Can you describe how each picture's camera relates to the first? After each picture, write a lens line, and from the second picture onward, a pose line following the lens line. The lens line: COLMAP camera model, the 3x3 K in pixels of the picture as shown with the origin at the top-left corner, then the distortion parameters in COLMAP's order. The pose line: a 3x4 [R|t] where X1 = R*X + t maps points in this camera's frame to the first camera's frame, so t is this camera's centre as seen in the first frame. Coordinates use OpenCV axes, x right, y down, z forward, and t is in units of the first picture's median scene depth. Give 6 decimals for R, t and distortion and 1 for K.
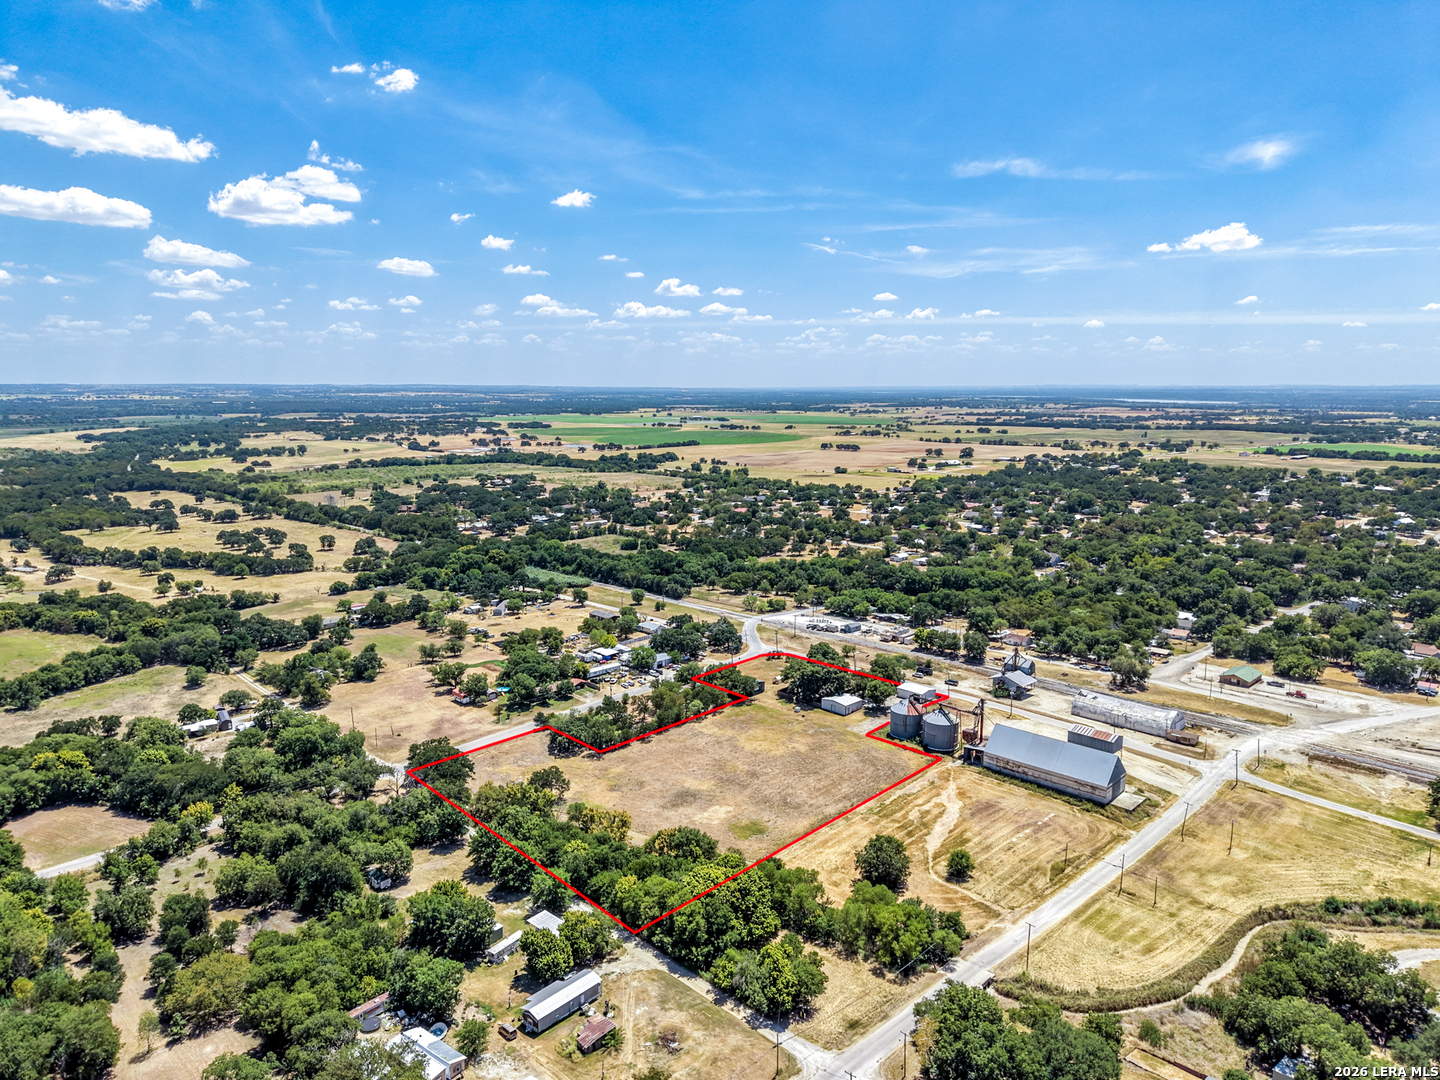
lens RADIAL K [[948.0, 0, 720.0], [0, 948.0, 540.0], [0, 0, 1]] dist [0.058801, -0.002123]
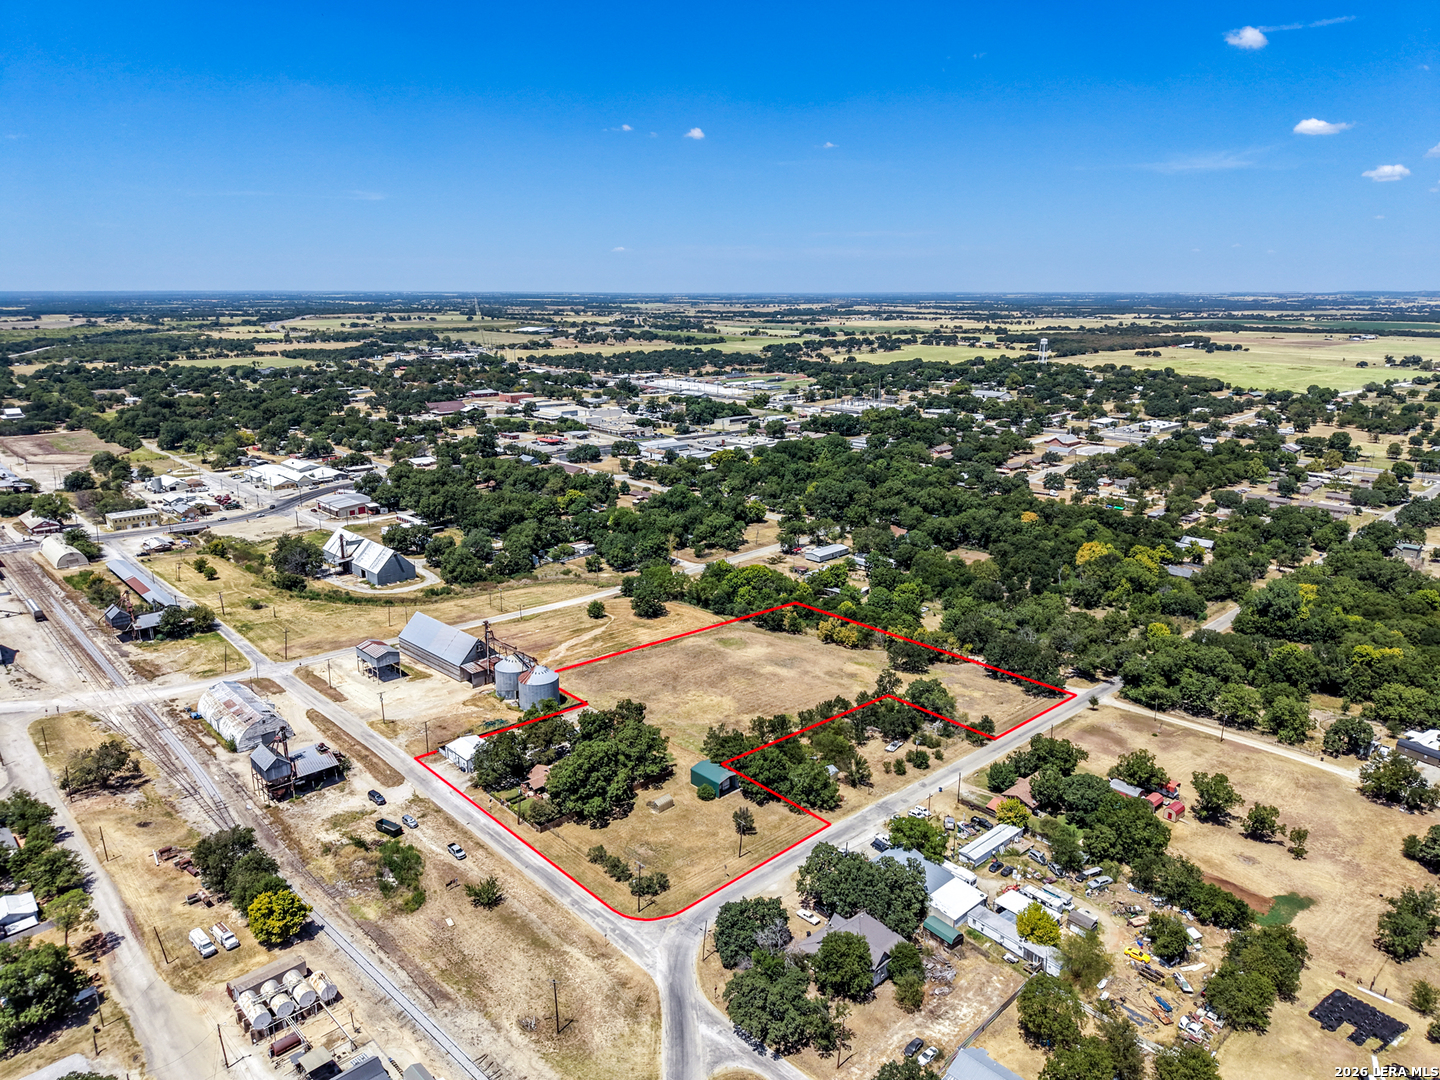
lens RADIAL K [[948.0, 0, 720.0], [0, 948.0, 540.0], [0, 0, 1]] dist [0.058801, -0.002123]
pose [[-0.999985, 0.003141, 0.004549, 0.033216], [0.004712, 0.914638, 0.404247, -0.296553], [-0.002891, 0.404262, -0.914639, 1.848946]]
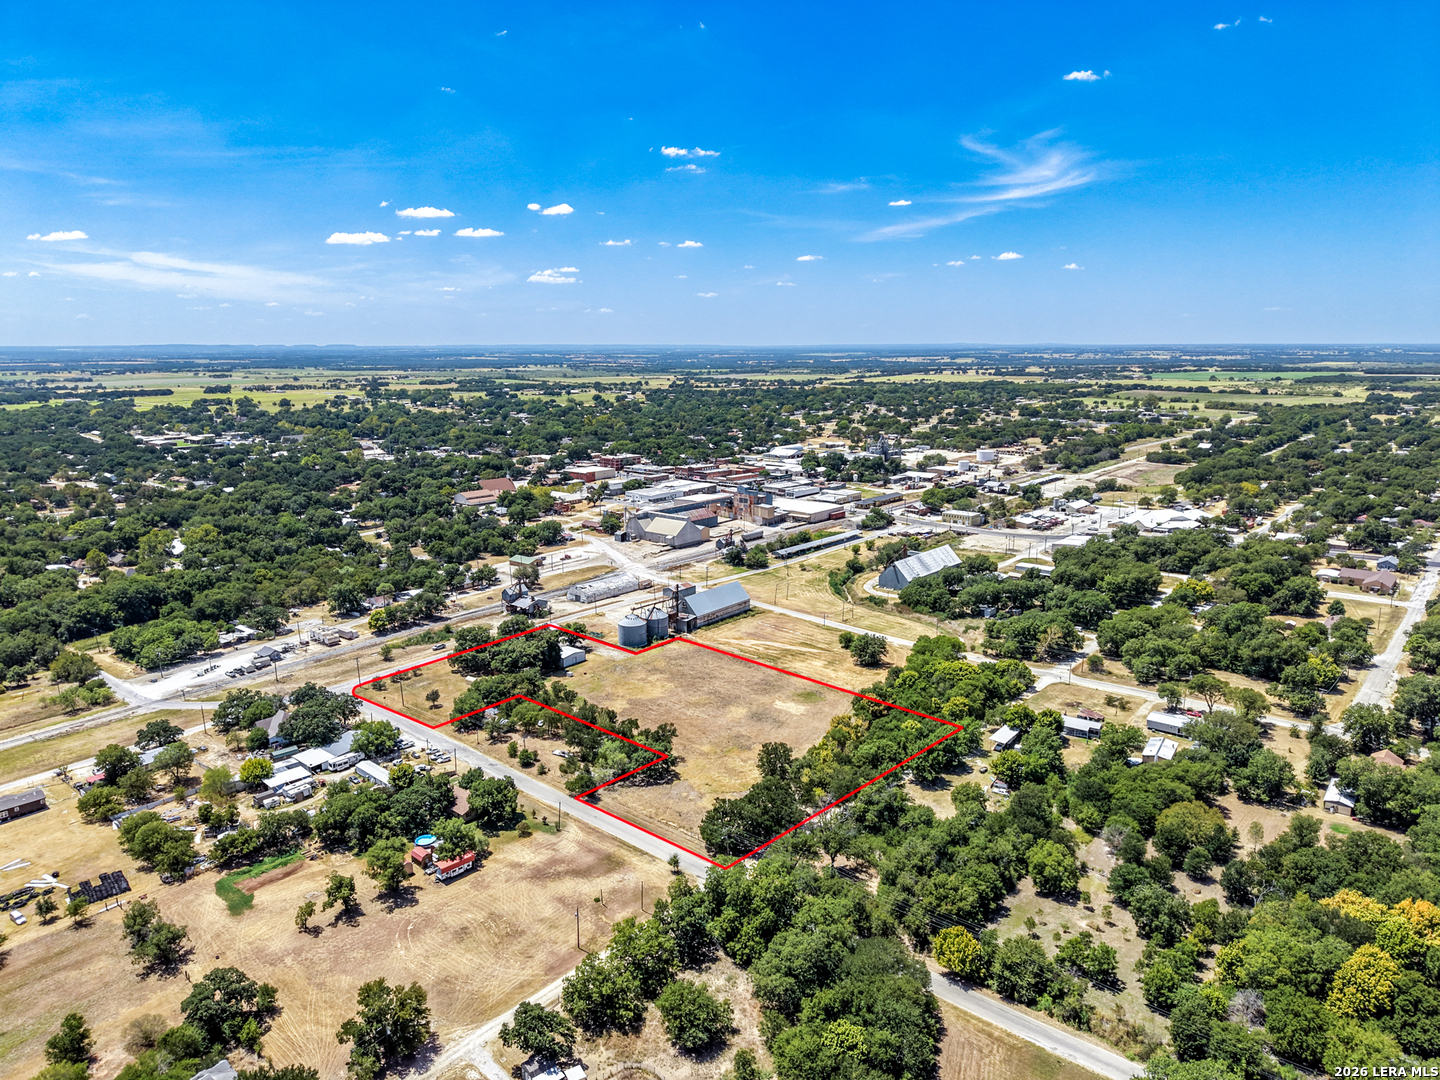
lens RADIAL K [[948.0, 0, 720.0], [0, 948.0, 540.0], [0, 0, 1]] dist [0.058801, -0.002123]
pose [[-0.097241, -0.192579, 0.976451, -1.004782], [0.164851, 0.964432, 0.206626, -0.154928], [-0.981513, 0.181062, -0.062036, 1.013388]]
